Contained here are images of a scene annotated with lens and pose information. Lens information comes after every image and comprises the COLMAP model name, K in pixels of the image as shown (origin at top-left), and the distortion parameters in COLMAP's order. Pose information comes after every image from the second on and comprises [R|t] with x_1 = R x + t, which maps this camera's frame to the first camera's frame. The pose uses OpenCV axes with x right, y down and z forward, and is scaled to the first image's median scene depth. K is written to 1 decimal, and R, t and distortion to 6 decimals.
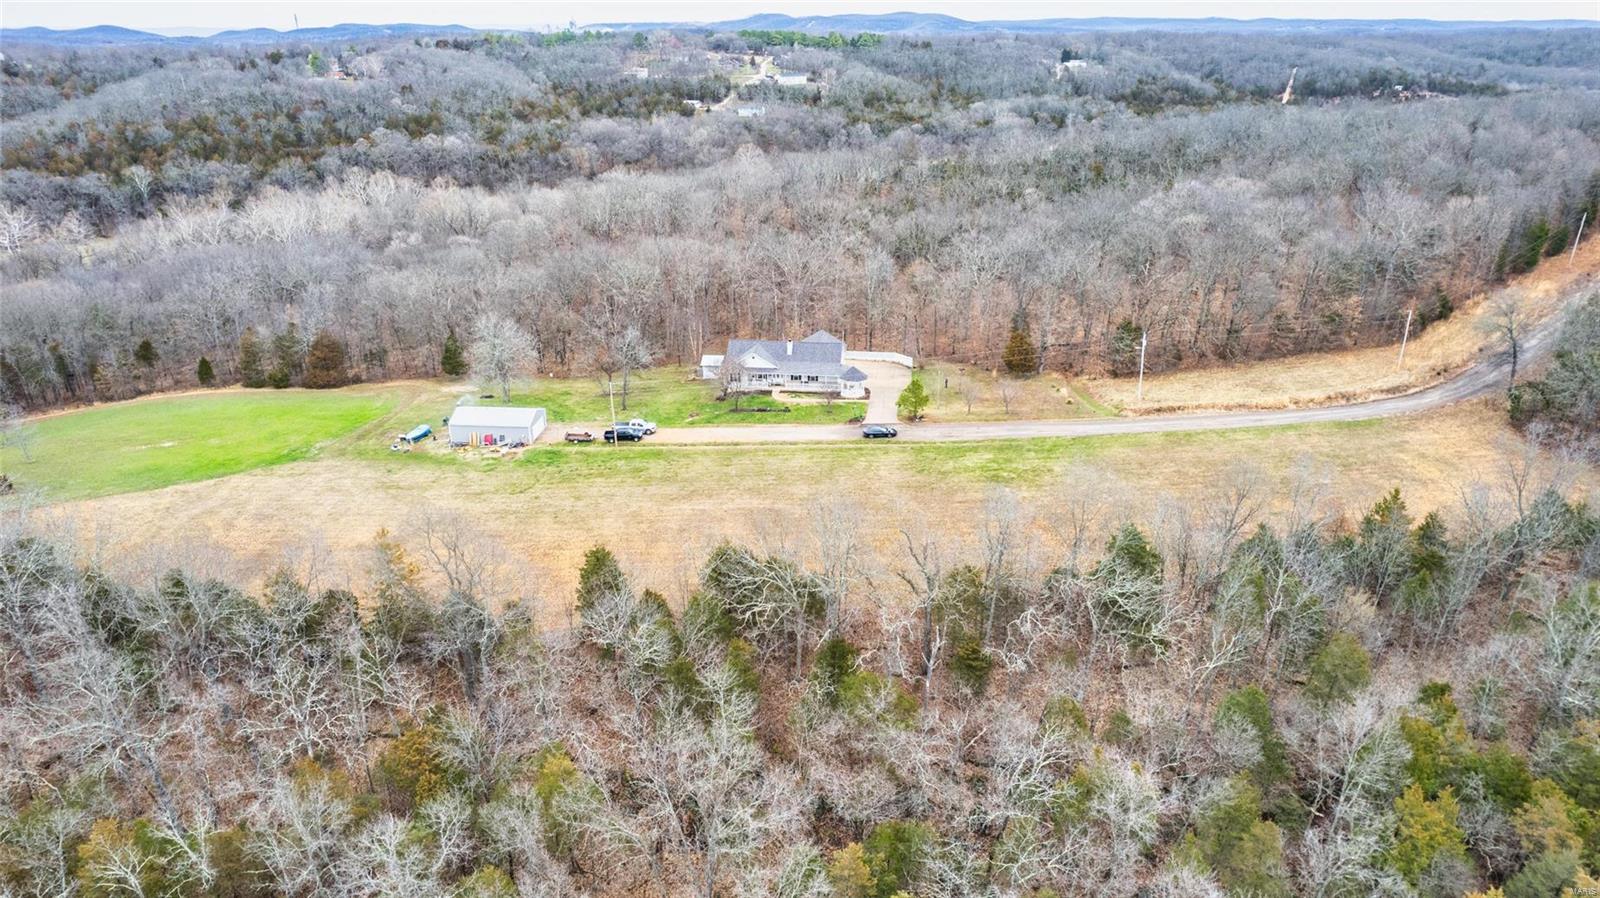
lens RADIAL K [[1028.2, 0, 790.2], [0, 1028.2, 454.4], [0, 0, 1]] dist [-0.085901, 0.083308]
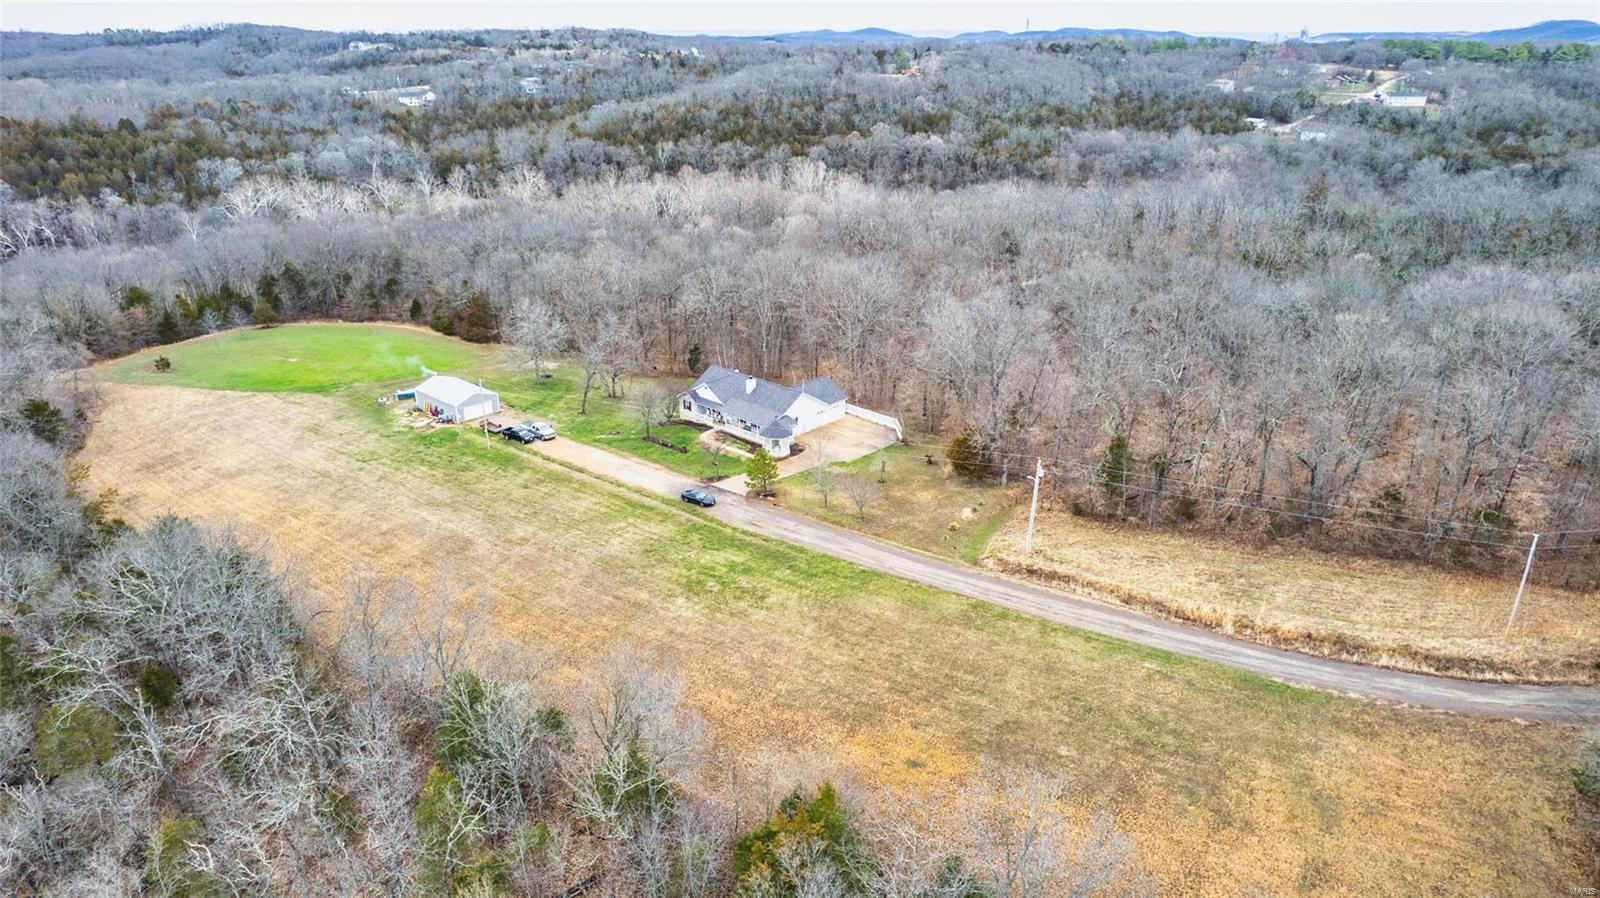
lens RADIAL K [[1028.2, 0, 790.2], [0, 1028.2, 454.4], [0, 0, 1]] dist [-0.085901, 0.083308]
pose [[0.798434, 0.233458, -0.554978, 0.186304], [-0.236476, 0.969288, 0.067530, -0.040161], [0.553698, 0.077321, 0.829120, 0.102472]]
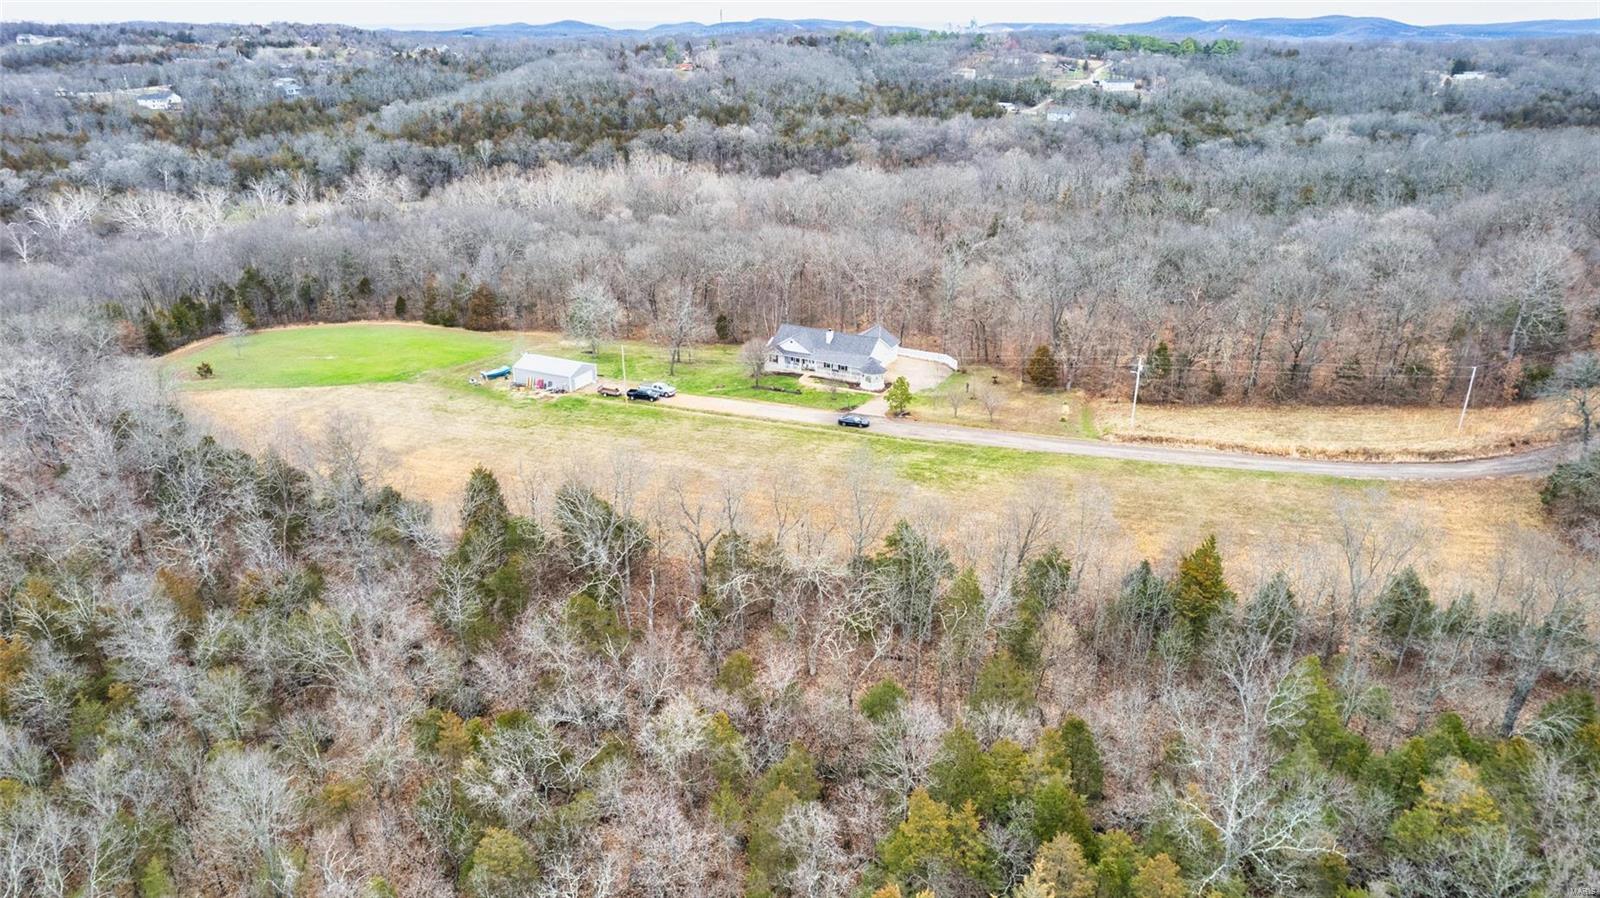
lens RADIAL K [[1028.2, 0, 790.2], [0, 1028.2, 454.4], [0, 0, 1]] dist [-0.085901, 0.083308]
pose [[0.933798, 0.144492, -0.327328, 0.114422], [-0.144309, 0.989217, 0.024986, -0.001558], [0.327408, 0.023904, 0.944580, -0.003662]]
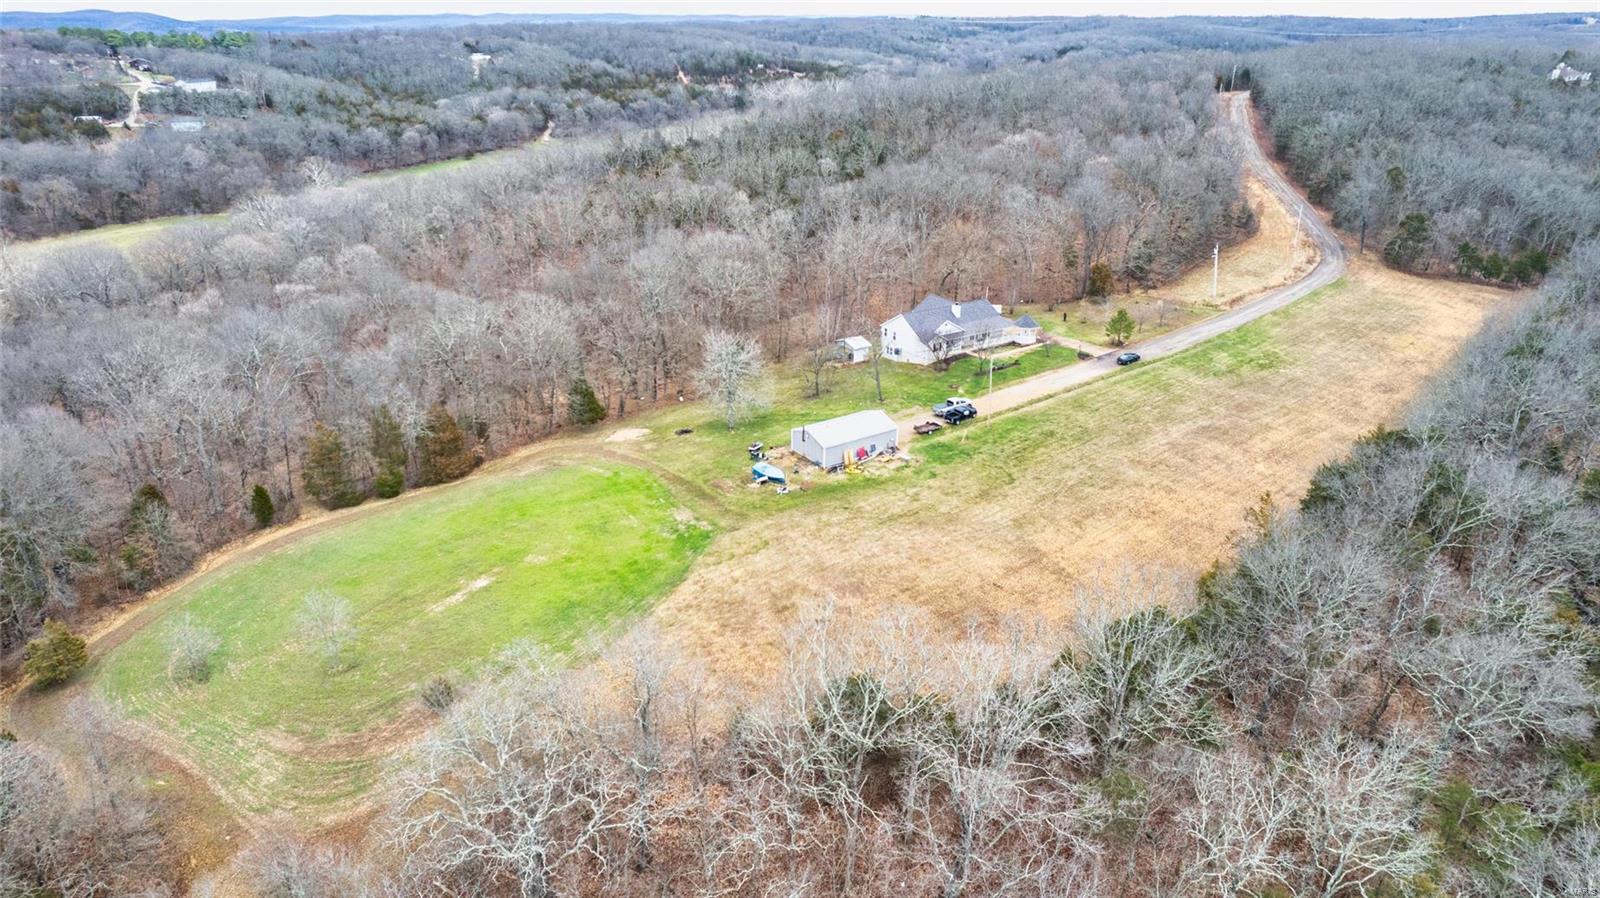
lens RADIAL K [[1028.2, 0, 790.2], [0, 1028.2, 454.4], [0, 0, 1]] dist [-0.085901, 0.083308]
pose [[0.774272, -0.250925, 0.580982, -0.269298], [0.249454, 0.964718, 0.084214, -0.032642], [-0.581615, 0.079724, 0.809548, 0.095705]]
